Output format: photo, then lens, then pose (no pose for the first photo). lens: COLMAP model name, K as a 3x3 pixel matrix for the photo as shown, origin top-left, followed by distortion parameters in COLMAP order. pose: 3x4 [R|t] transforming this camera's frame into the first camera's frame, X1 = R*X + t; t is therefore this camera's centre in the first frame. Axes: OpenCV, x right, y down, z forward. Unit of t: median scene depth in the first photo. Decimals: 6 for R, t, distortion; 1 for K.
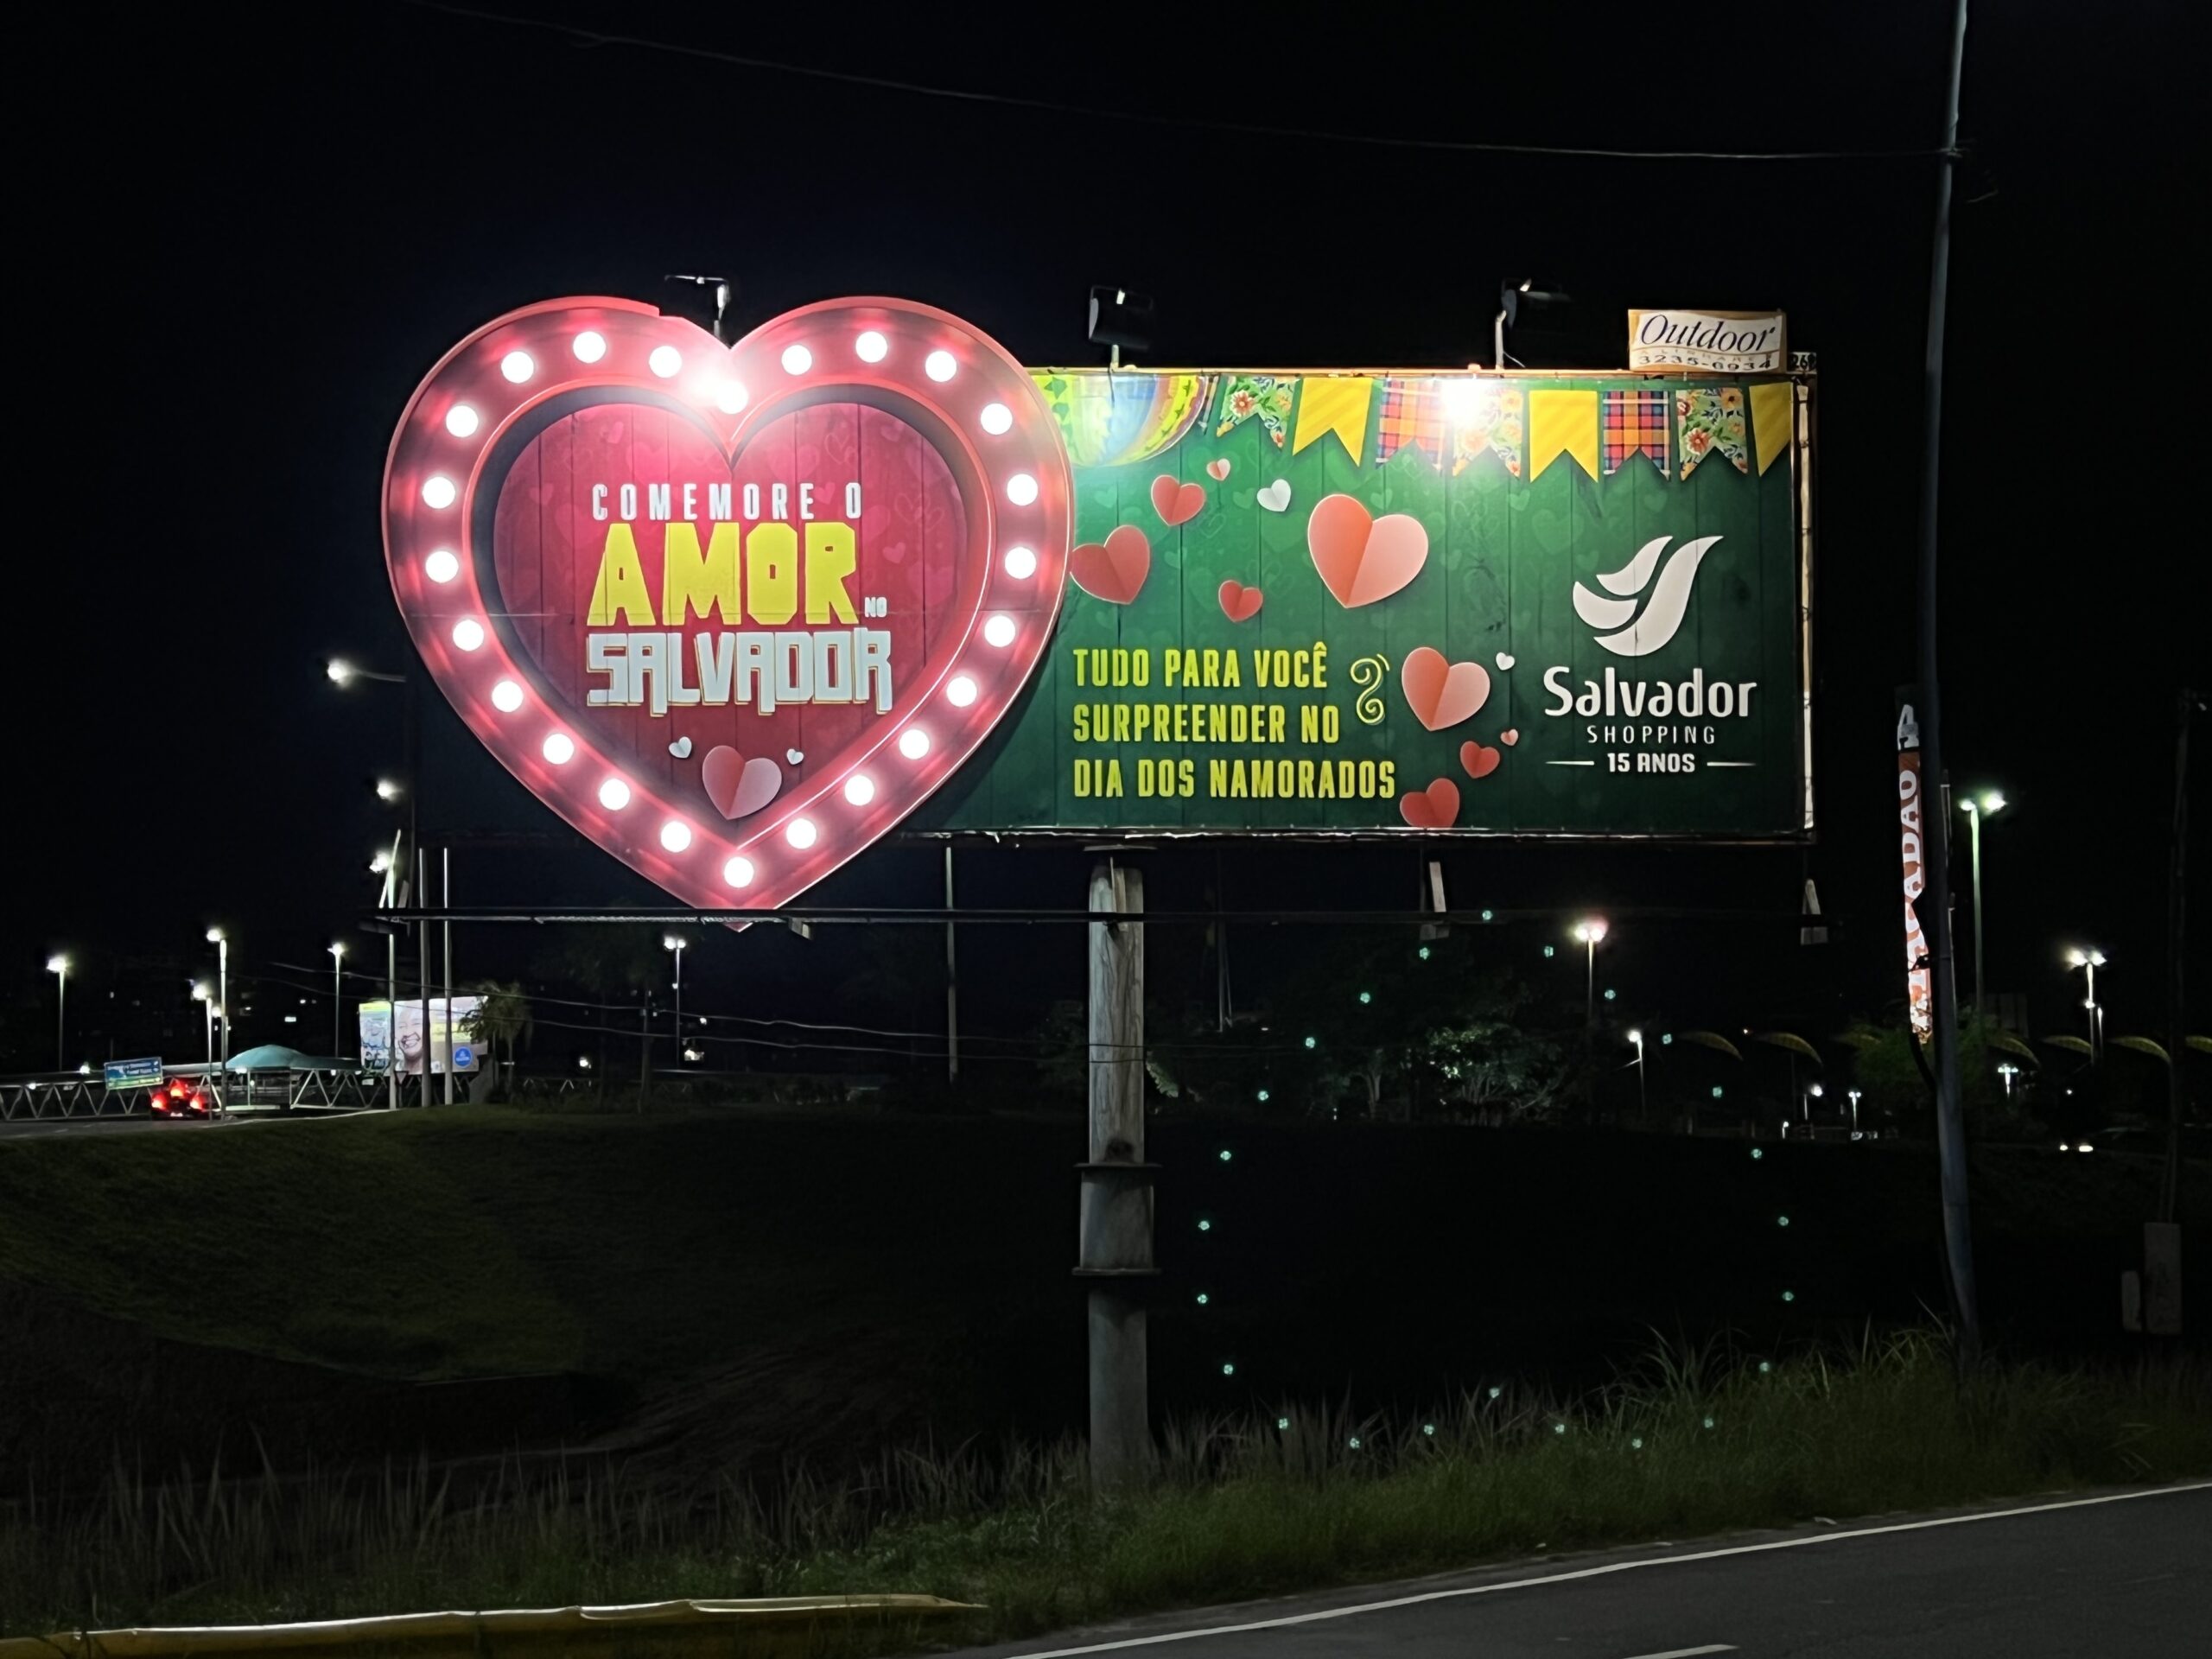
lens RADIAL K [[3419.2, 0, 1106.0], [0, 3419.2, 829.5], [0, 0, 1]] dist [0.213317, -0.859114]
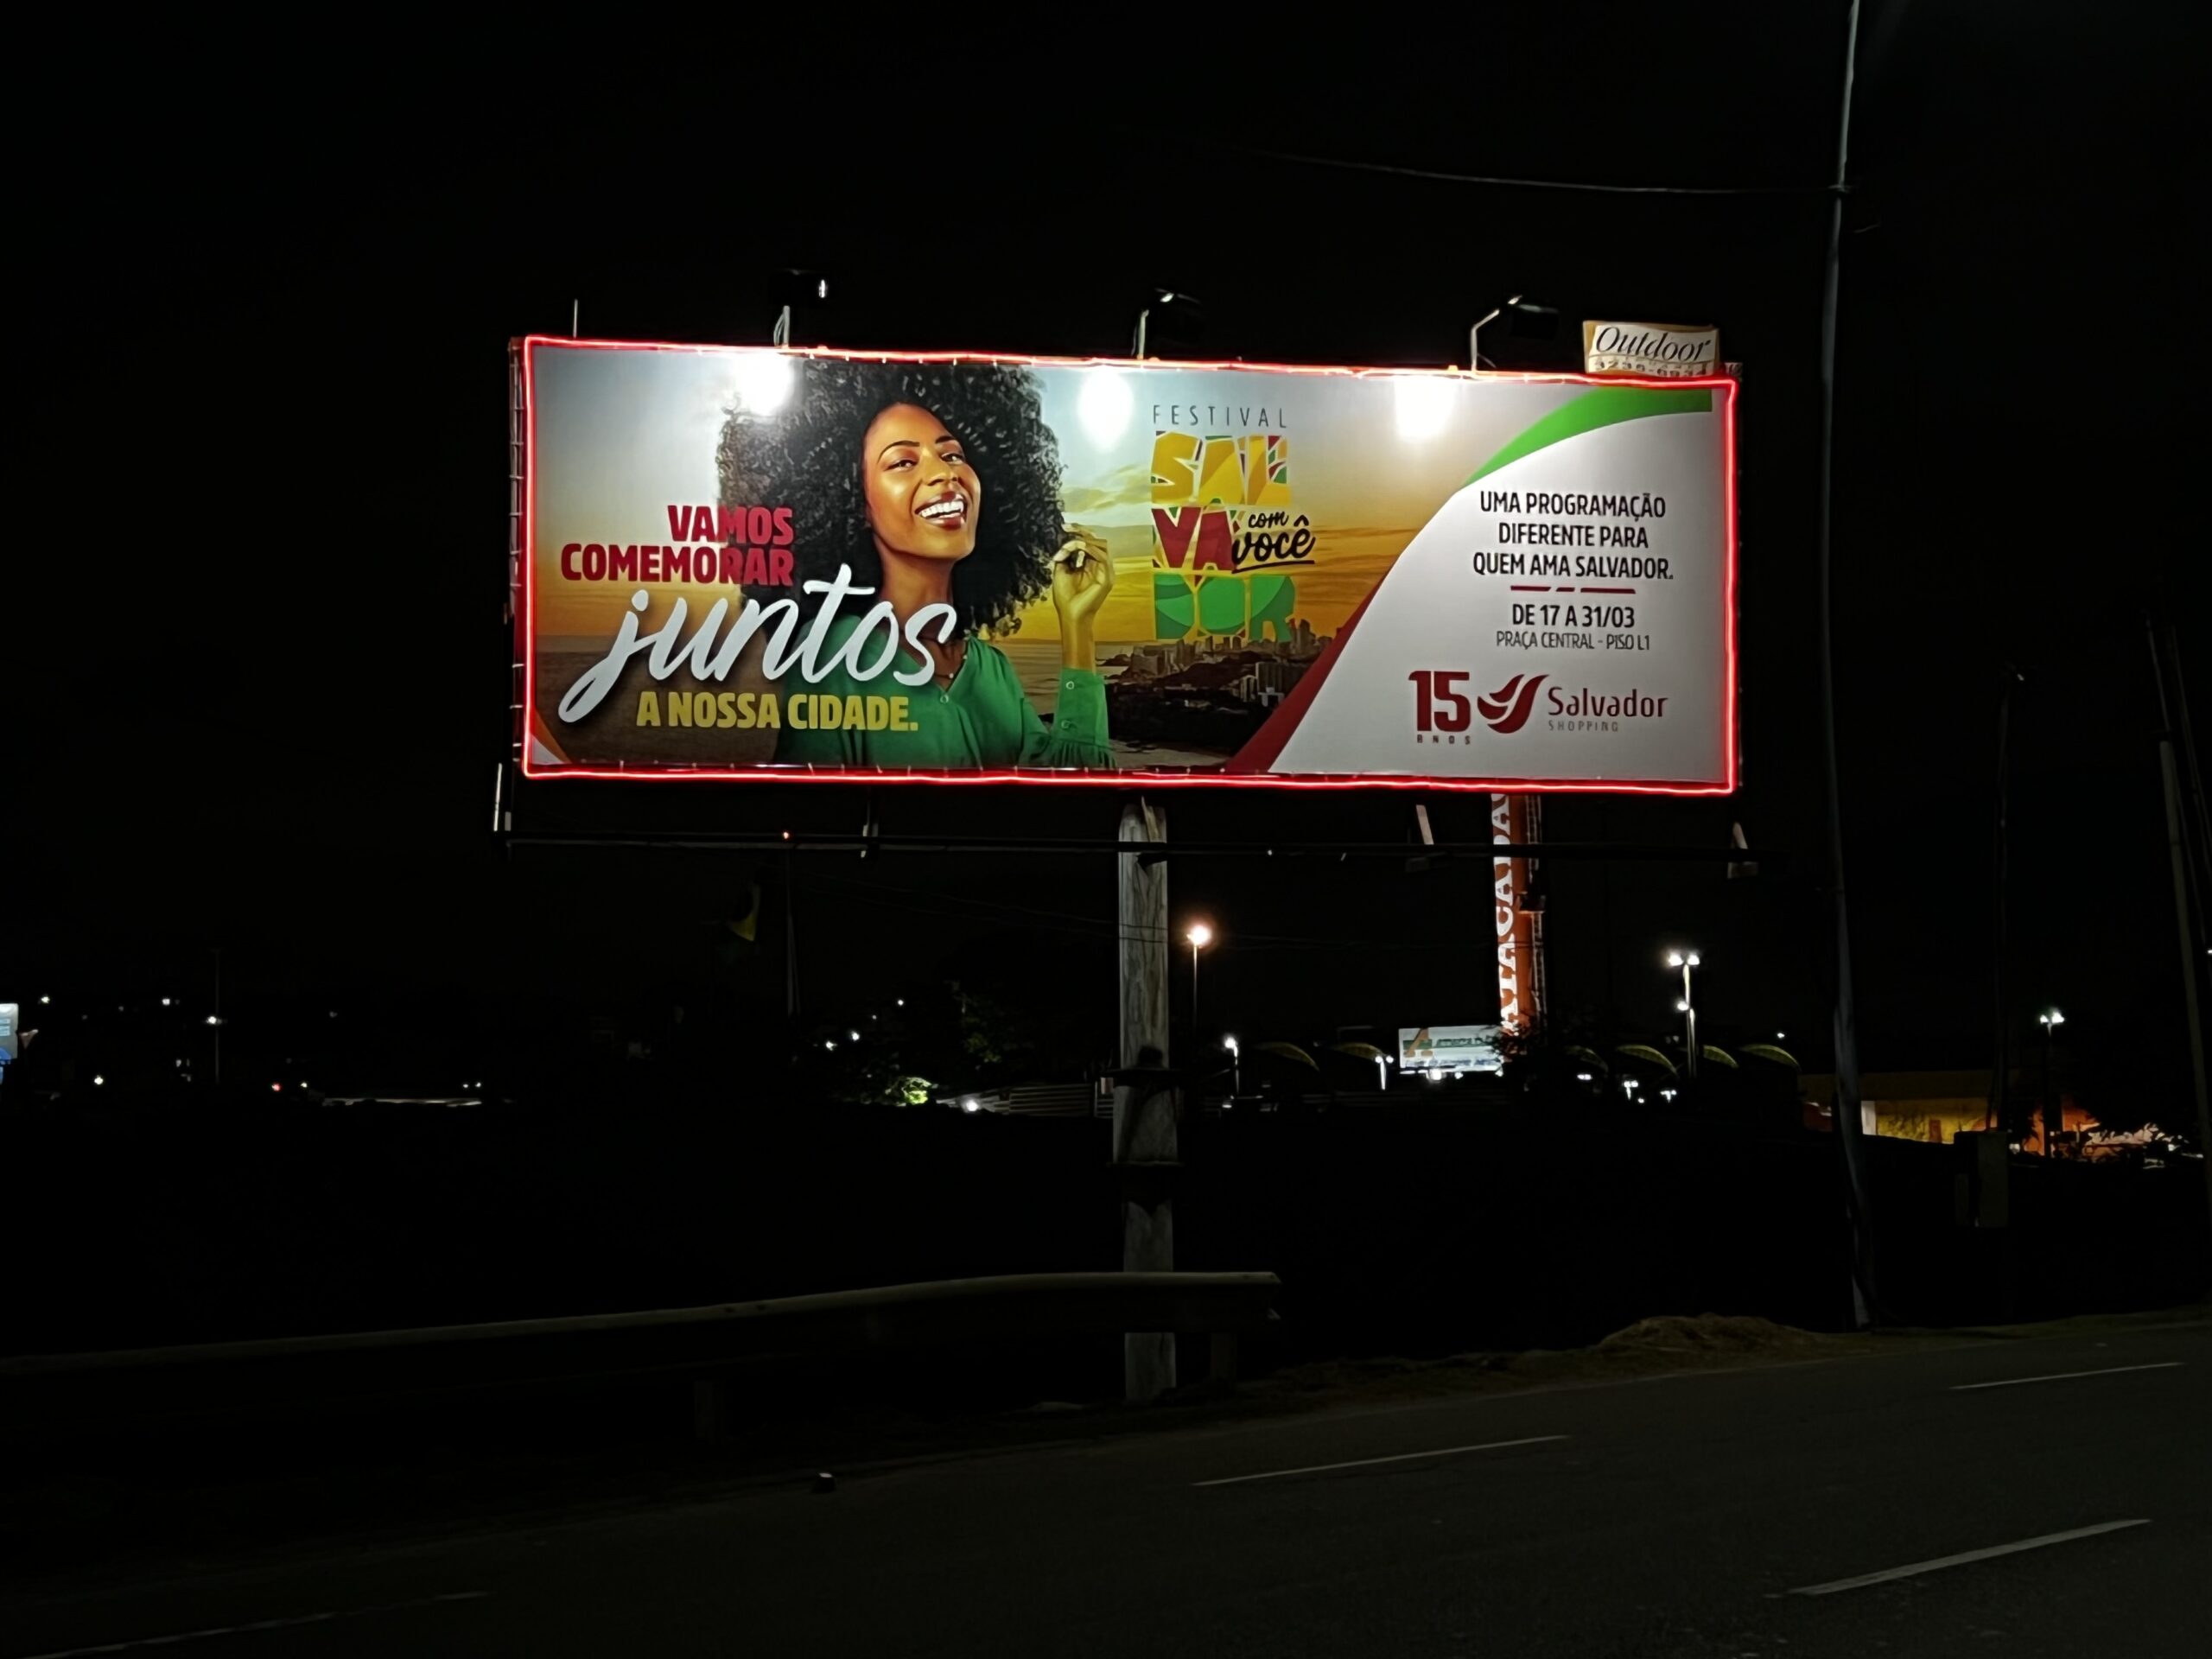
lens RADIAL K [[3786.4, 0, 1106.0], [0, 3786.4, 829.5], [0, 0, 1]] dist [0.307436, -1.161174]
pose [[0.987122, 0.007276, 0.159801, -0.206729], [-0.006387, 0.999961, -0.006072, 0.026335], [-0.159839, 0.004973, 0.987130, -0.223742]]
